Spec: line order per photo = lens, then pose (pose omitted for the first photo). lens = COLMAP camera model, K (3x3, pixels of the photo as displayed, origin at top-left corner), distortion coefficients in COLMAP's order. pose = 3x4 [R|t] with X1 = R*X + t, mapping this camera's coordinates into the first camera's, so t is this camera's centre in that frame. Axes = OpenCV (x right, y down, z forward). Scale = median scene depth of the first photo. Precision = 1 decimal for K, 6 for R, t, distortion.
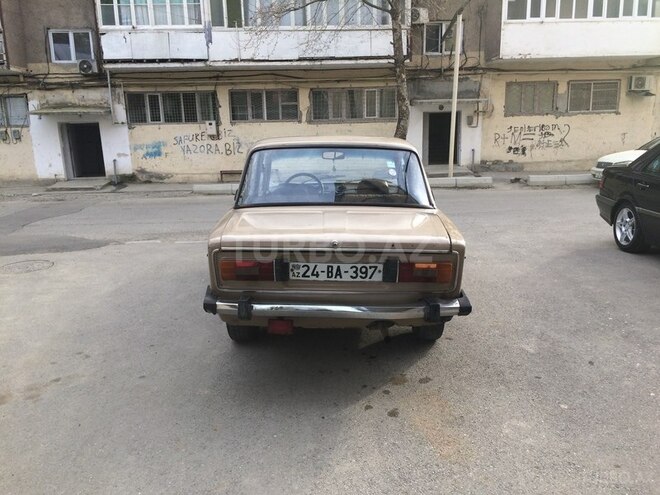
lens RADIAL K [[564.6, 0, 330.0], [0, 564.6, 247.5], [0, 0, 1]] dist [0.098055, -0.121914]
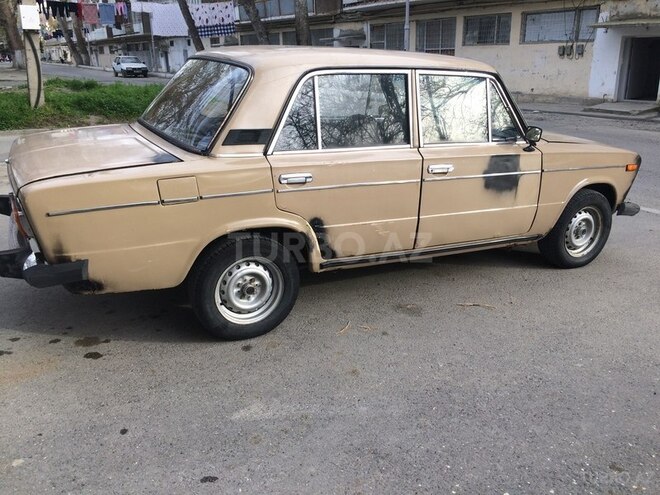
lens RADIAL K [[564.6, 0, 330.0], [0, 564.6, 247.5], [0, 0, 1]] dist [0.098055, -0.121914]
pose [[0.476288, 0.304124, -0.825020, 0.163479], [-0.191016, 0.951660, 0.240532, -0.029627], [0.858290, 0.043030, 0.511357, 0.148513]]
